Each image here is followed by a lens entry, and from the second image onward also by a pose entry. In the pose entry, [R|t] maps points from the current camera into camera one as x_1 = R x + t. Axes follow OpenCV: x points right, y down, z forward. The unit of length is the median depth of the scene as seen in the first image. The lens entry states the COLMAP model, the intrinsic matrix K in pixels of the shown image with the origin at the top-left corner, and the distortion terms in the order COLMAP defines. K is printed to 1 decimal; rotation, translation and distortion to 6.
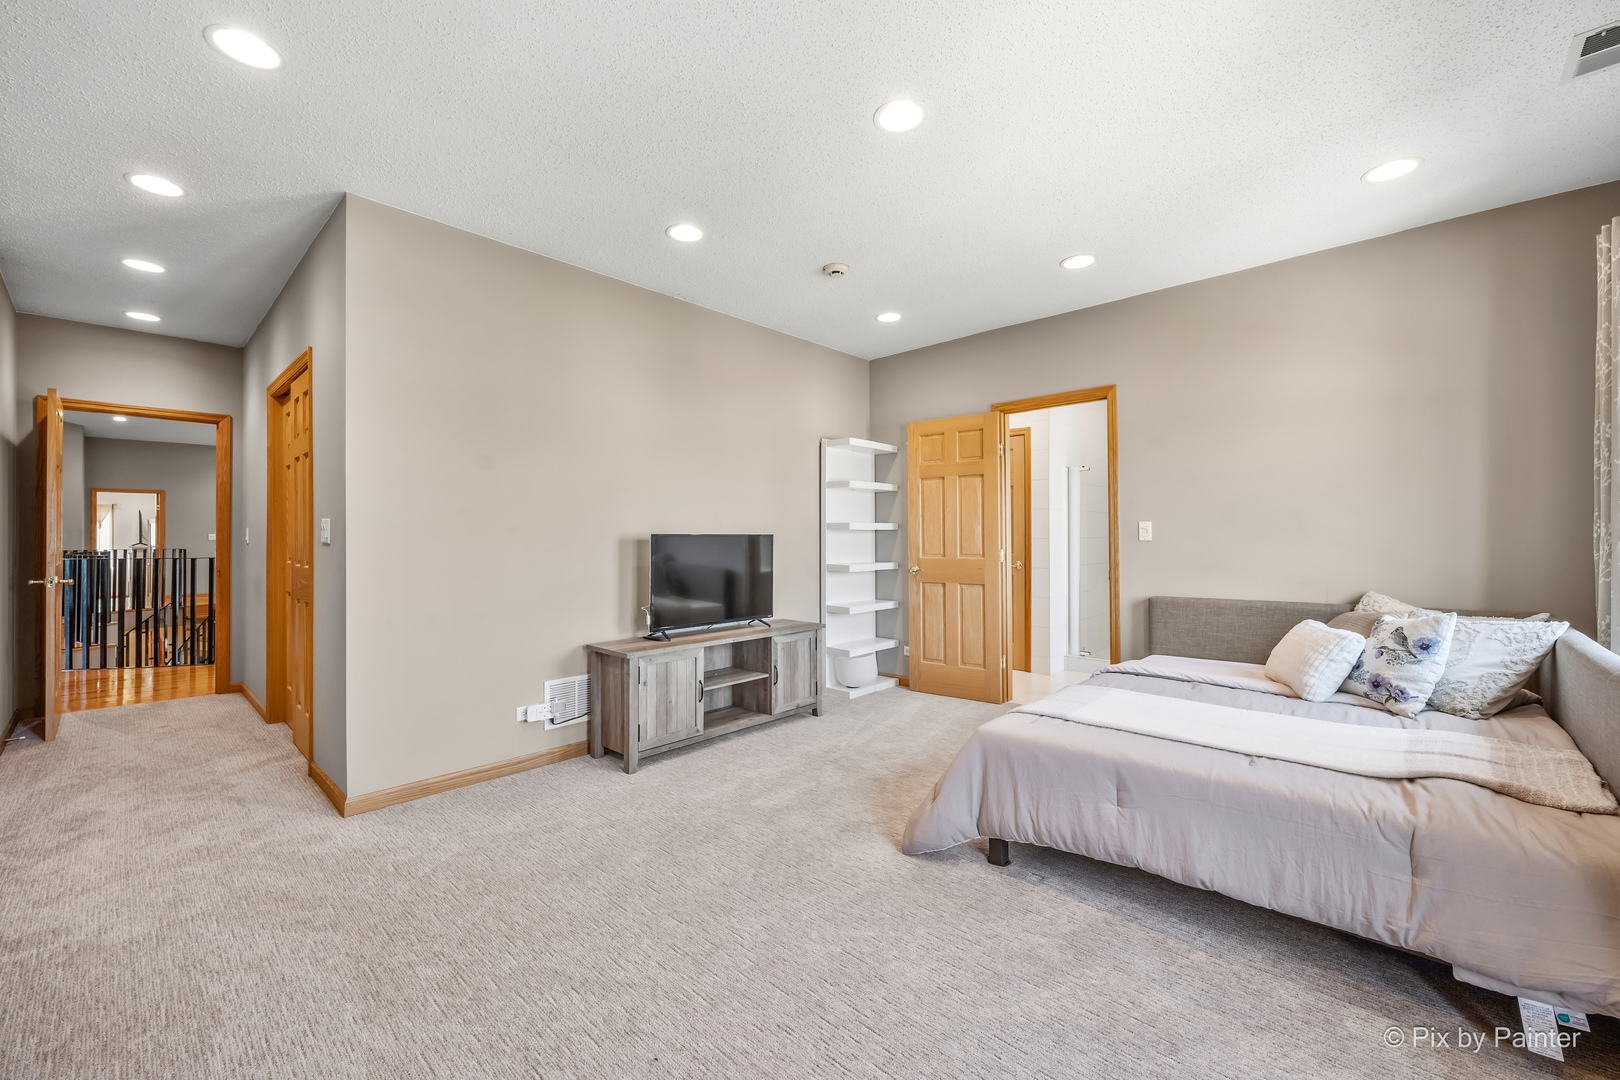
lens RADIAL K [[646.1, 0, 809.9], [0, 646.1, 533.7], [0, 0, 1]] dist [0.002855, -0.000905]
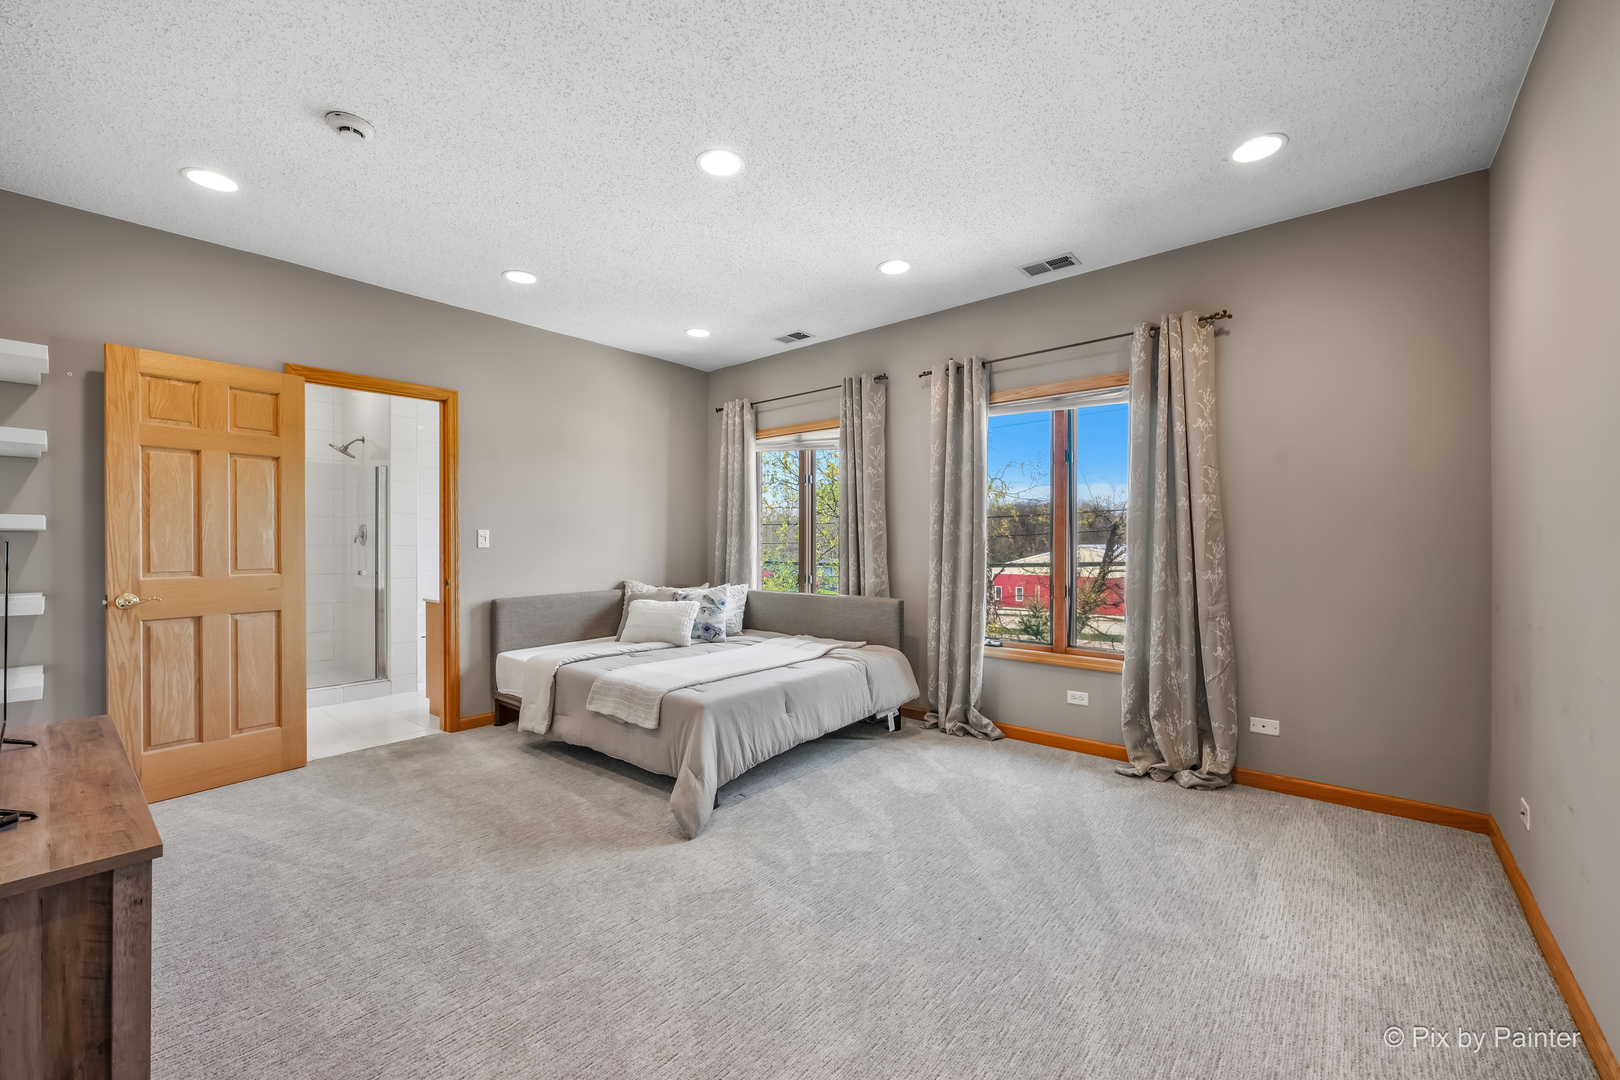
lens RADIAL K [[646.1, 0, 810.7], [0, 646.1, 543.9], [0, 0, 1]] dist [0.002855, -0.000905]
pose [[-0.044520, 0.002113, 0.999006, -0.568687], [-0.002836, 0.999993, -0.002241, 0.005326], [-0.999004, -0.002933, -0.044514, 0.521722]]
